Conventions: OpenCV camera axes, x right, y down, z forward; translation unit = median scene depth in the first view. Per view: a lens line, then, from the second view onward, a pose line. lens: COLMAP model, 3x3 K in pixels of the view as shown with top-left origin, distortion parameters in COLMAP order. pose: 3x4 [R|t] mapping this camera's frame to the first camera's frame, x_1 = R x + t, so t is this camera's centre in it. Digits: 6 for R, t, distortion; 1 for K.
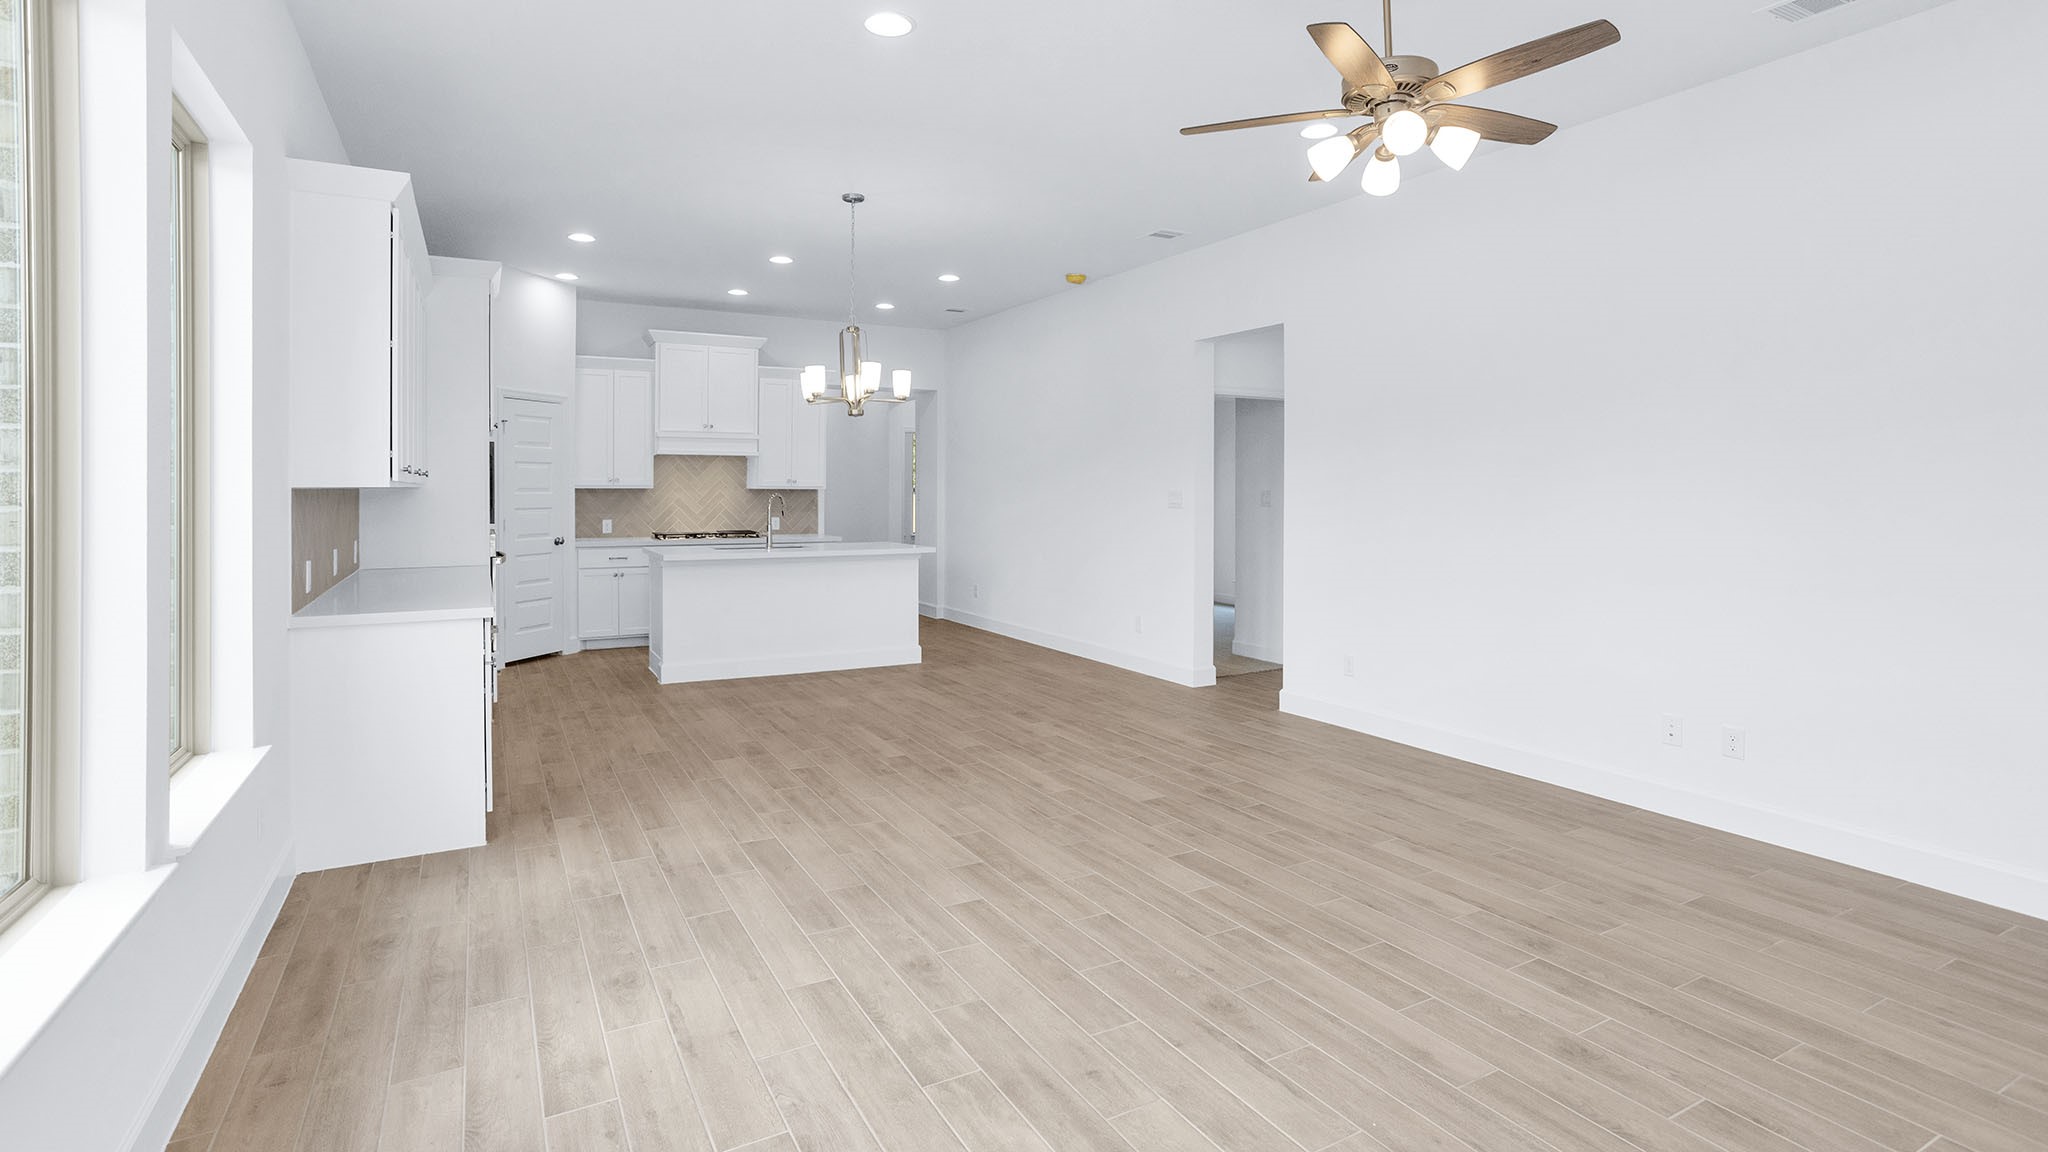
lens RADIAL K [[990.6, 0, 1020.3], [0, 990.6, 477.6], [0, 0, 1]] dist [-0.053985, 0.029880]
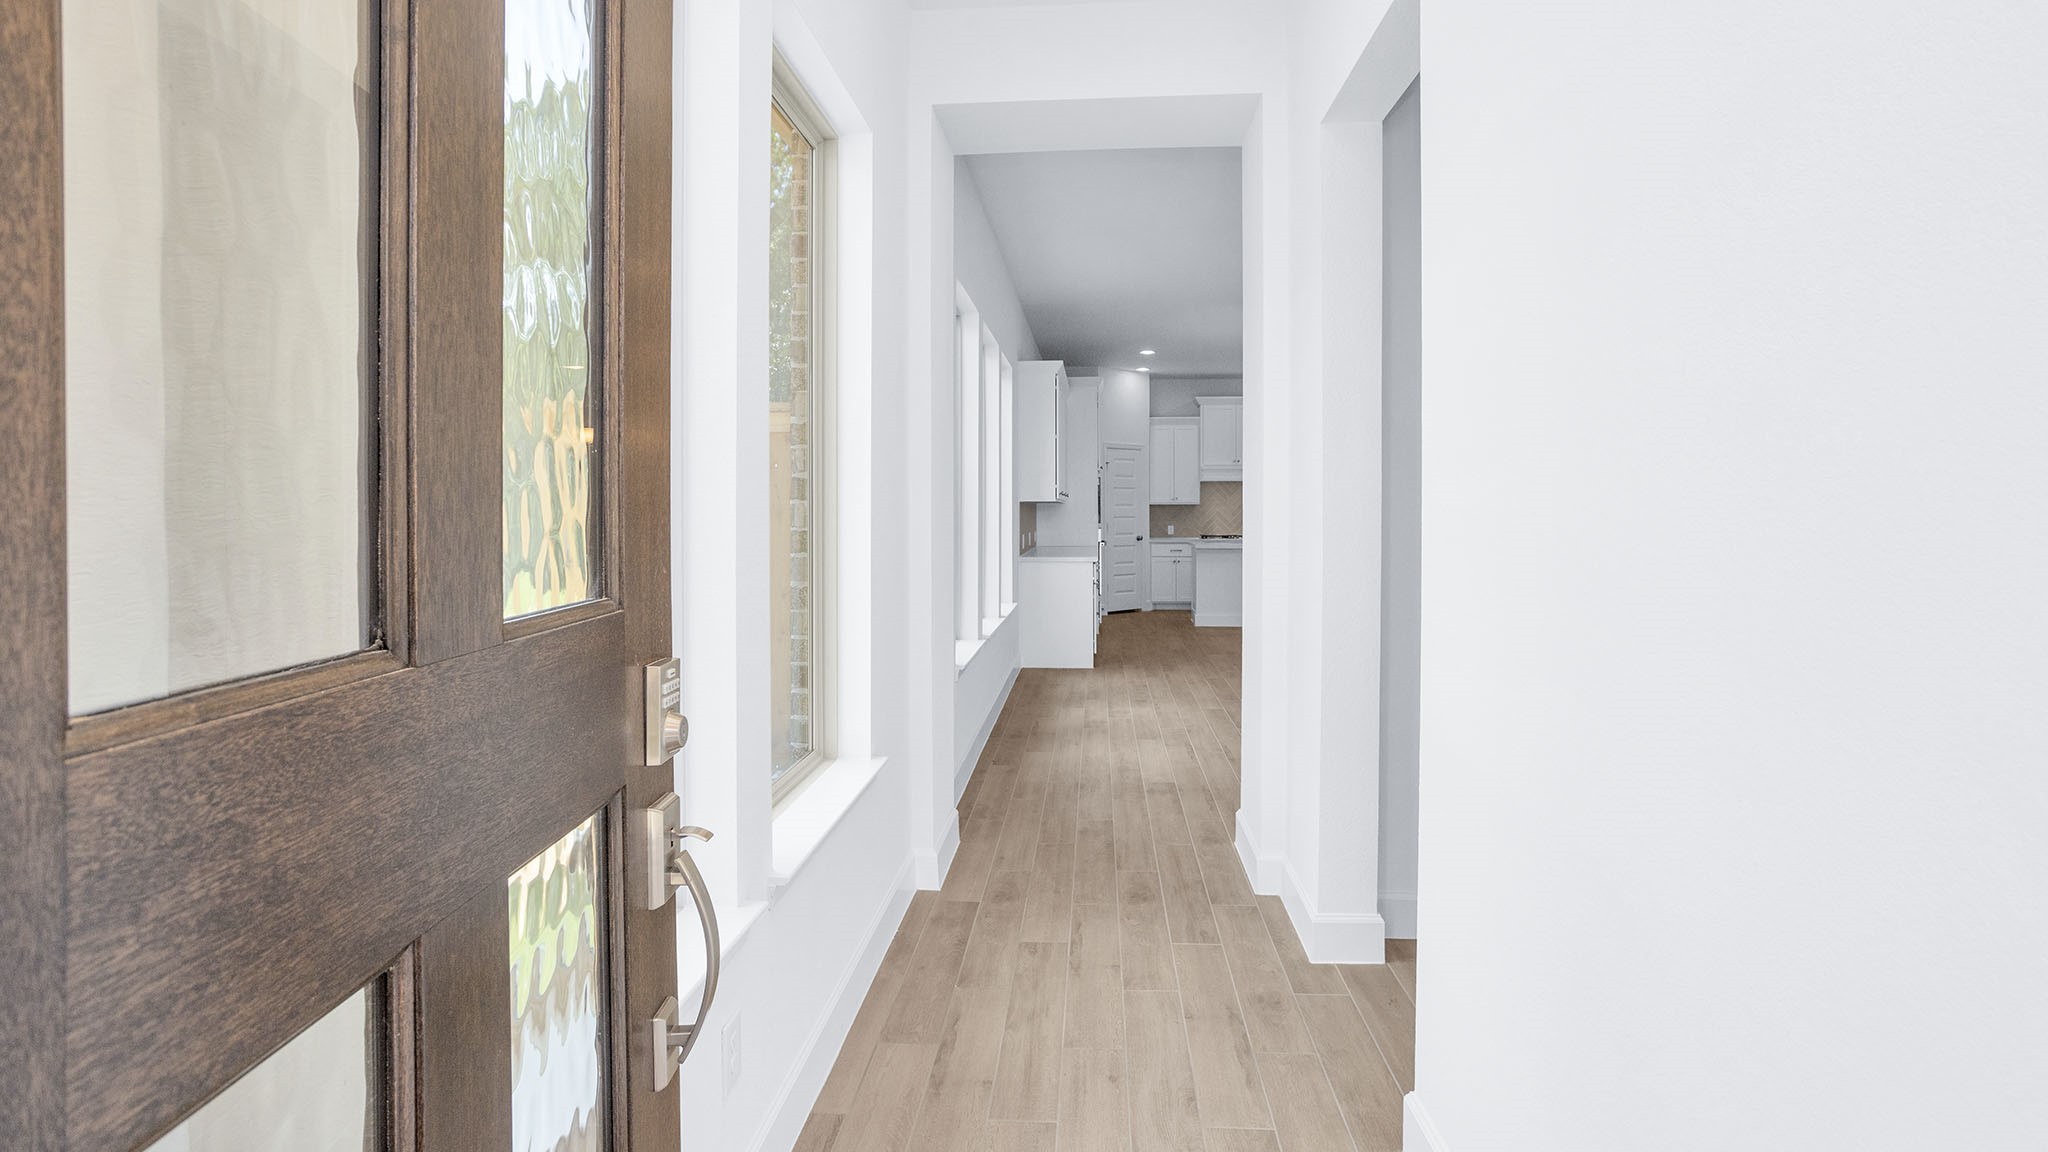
lens RADIAL K [[990.6, 0, 1020.3], [0, 990.6, 477.6], [0, 0, 1]] dist [-0.053985, 0.029880]
pose [[0.835281, -0.012276, -0.549686, 0.238807], [0.000629, 0.999771, -0.021373, 0.002230], [0.549823, 0.017506, 0.835098, -0.422537]]
